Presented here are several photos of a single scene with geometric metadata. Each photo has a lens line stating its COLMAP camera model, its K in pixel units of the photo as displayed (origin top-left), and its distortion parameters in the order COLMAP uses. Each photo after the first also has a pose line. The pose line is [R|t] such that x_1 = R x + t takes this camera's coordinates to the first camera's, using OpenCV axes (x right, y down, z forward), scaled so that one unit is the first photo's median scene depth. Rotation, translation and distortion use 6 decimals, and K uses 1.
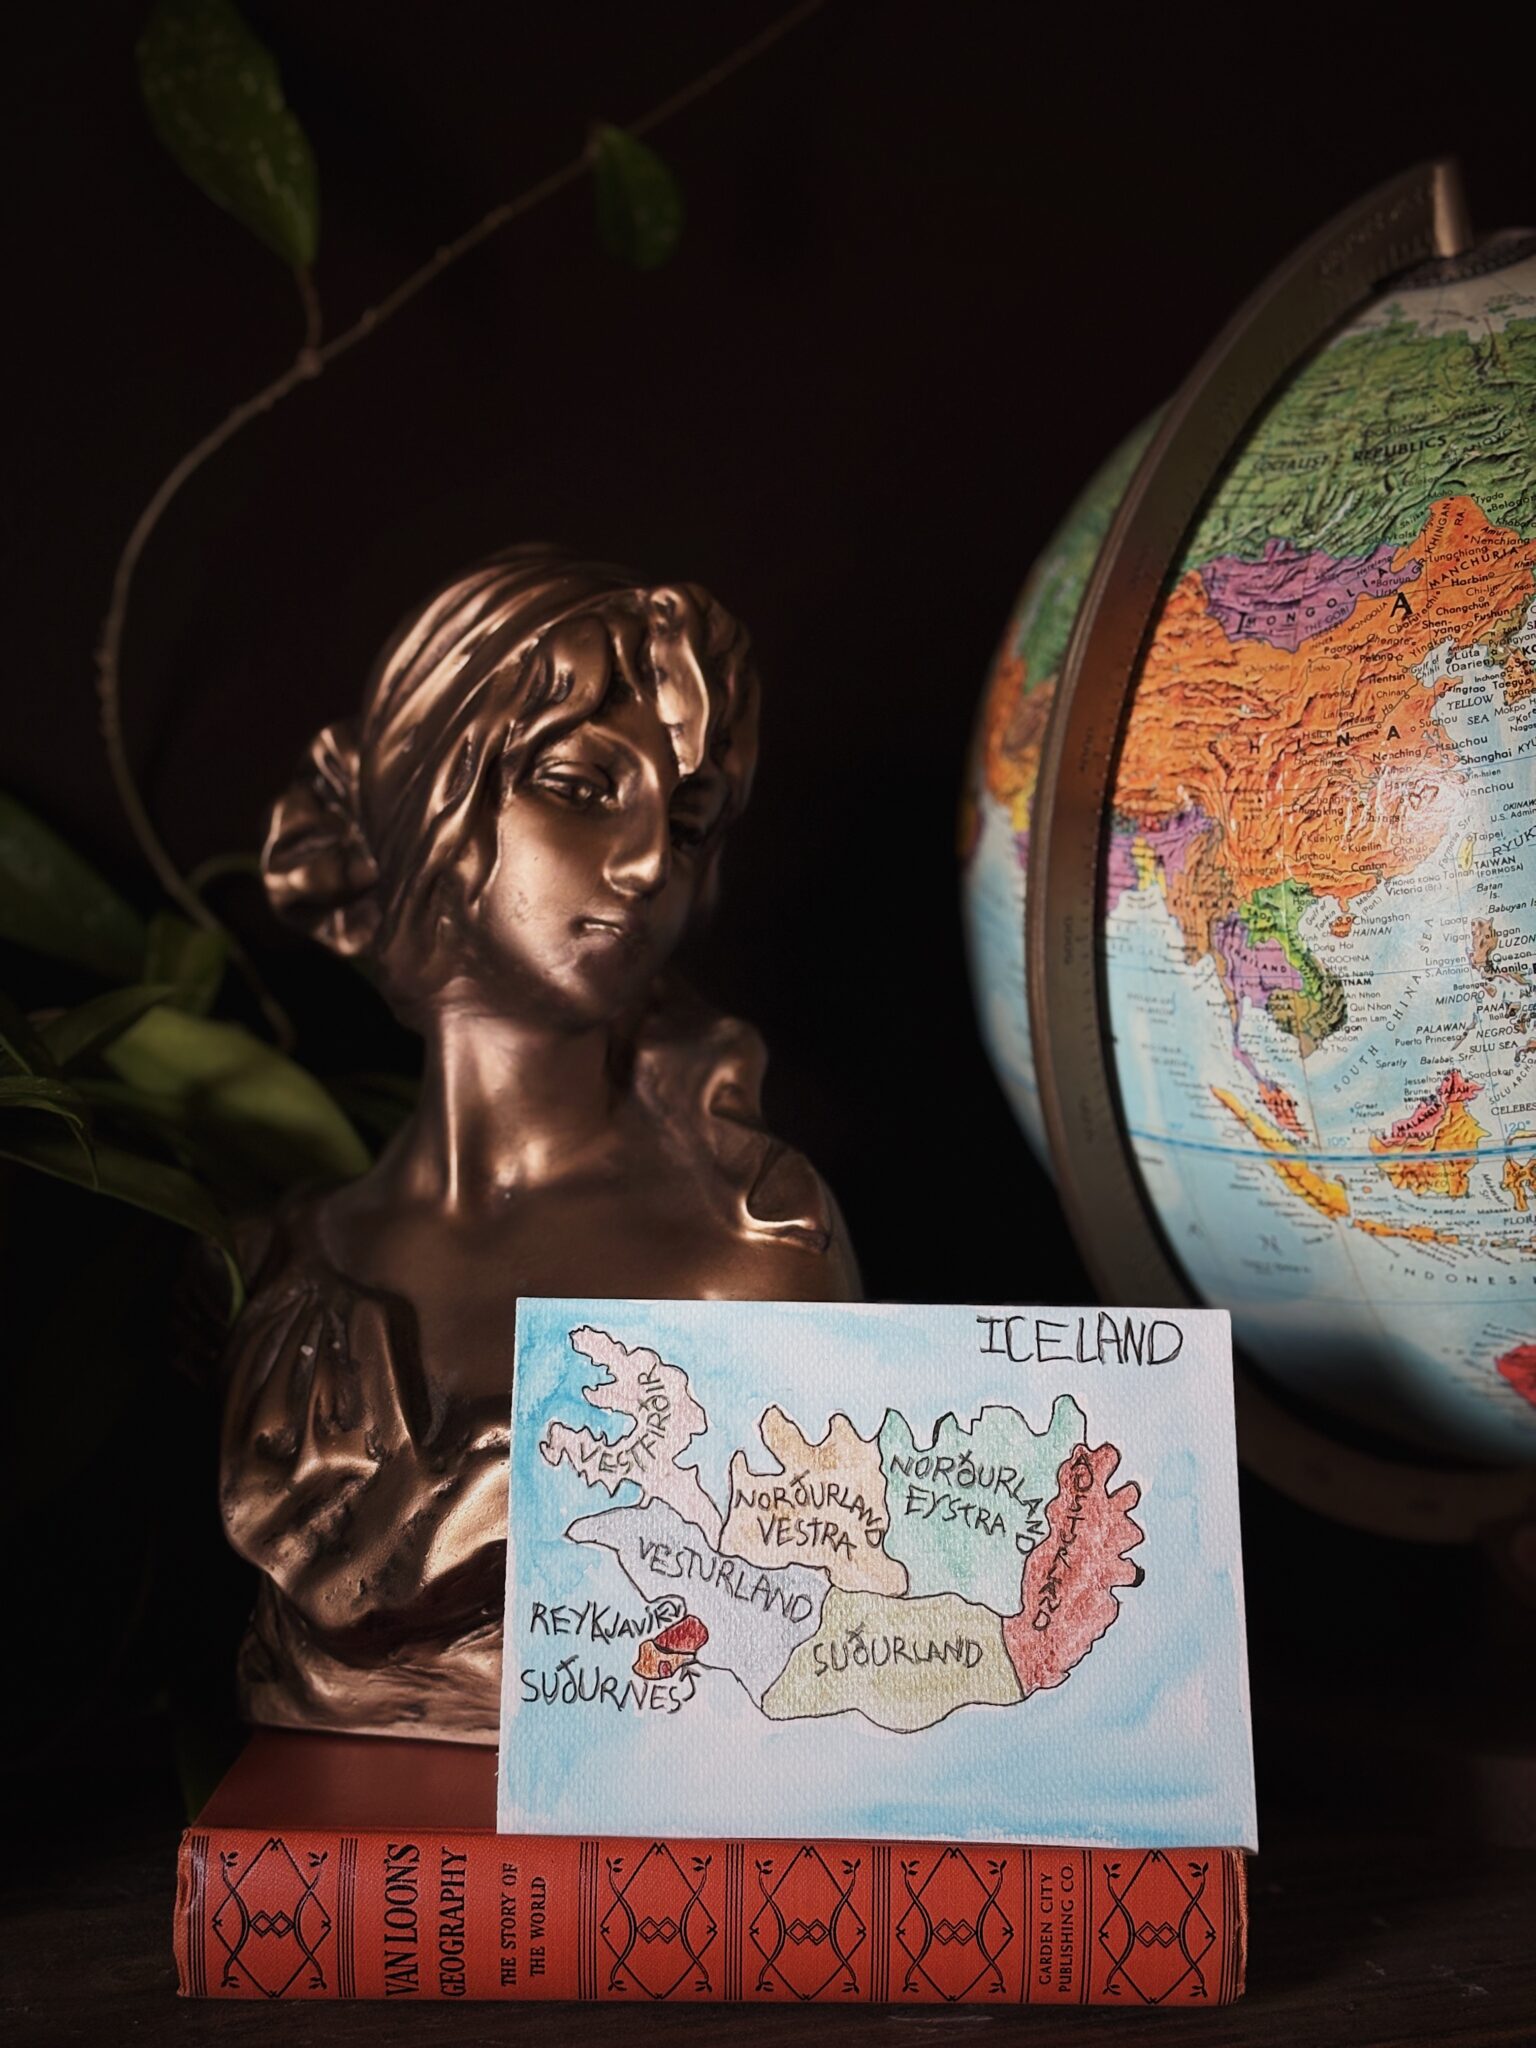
lens RADIAL K [[3088.1, 0, 763.4], [0, 3088.1, 1029.3], [0, 0, 1]] dist [0.091396, 0.000000]
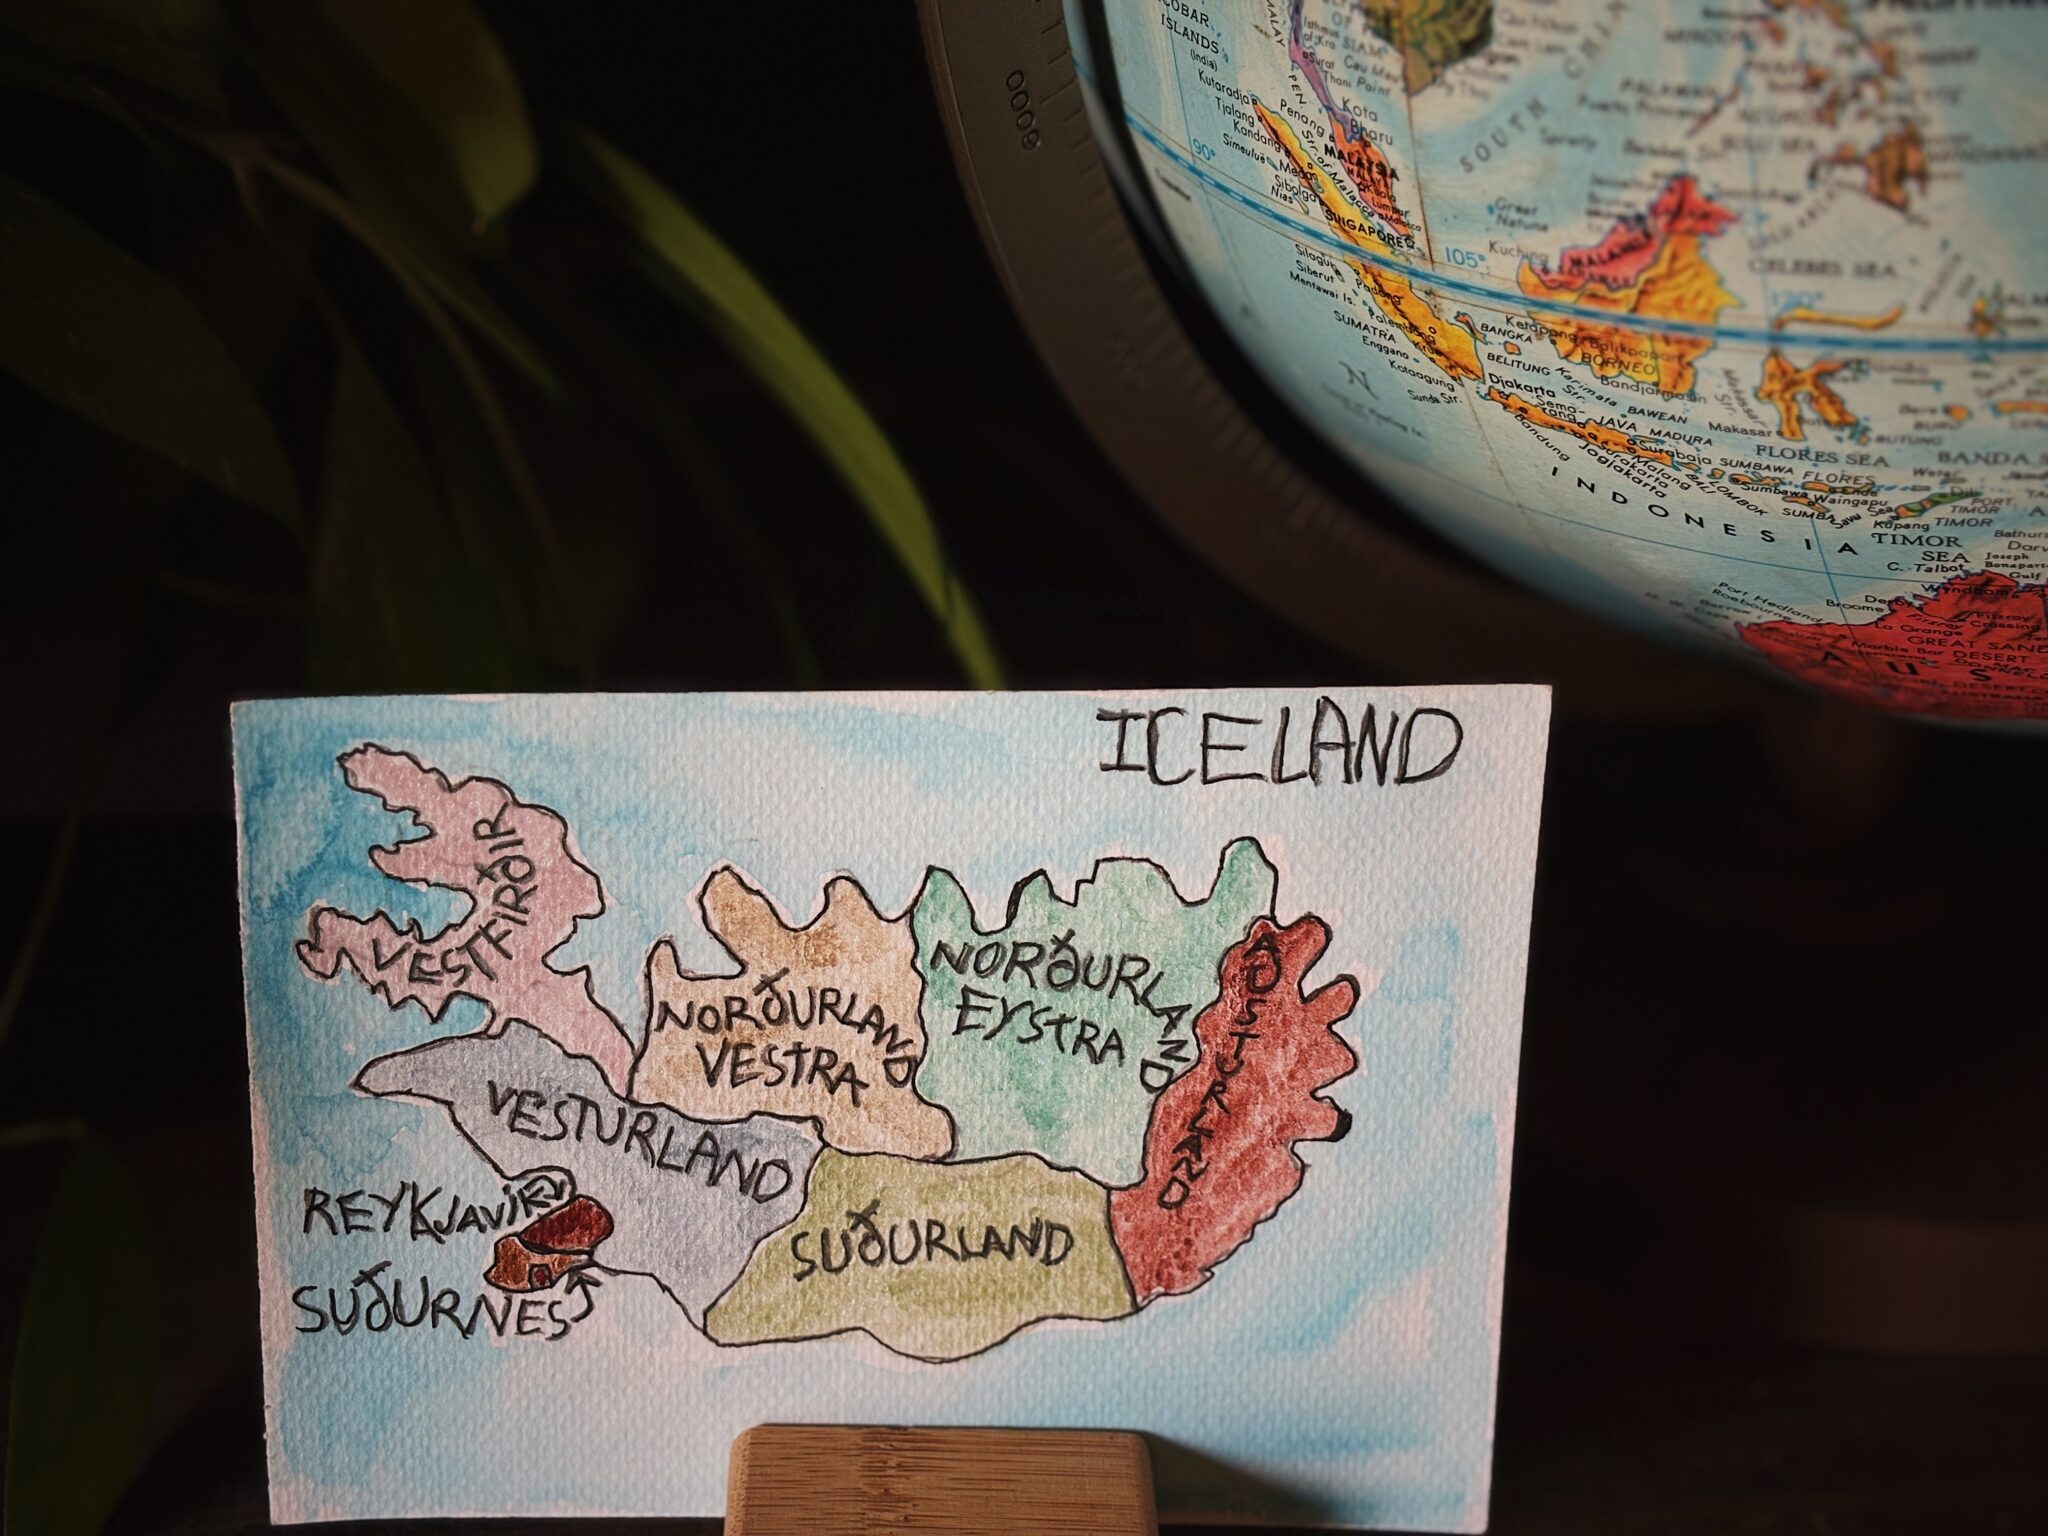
lens RADIAL K [[3088.1, 0, 1023.5], [0, 3088.1, 771.2], [0, 0, 1]] dist [0.091396, 0.000000]
pose [[0.989925, 0.097456, -0.102717, 0.175554], [-0.040805, 0.891020, 0.452127, -0.117559], [0.135585, -0.443380, 0.886019, 0.502420]]
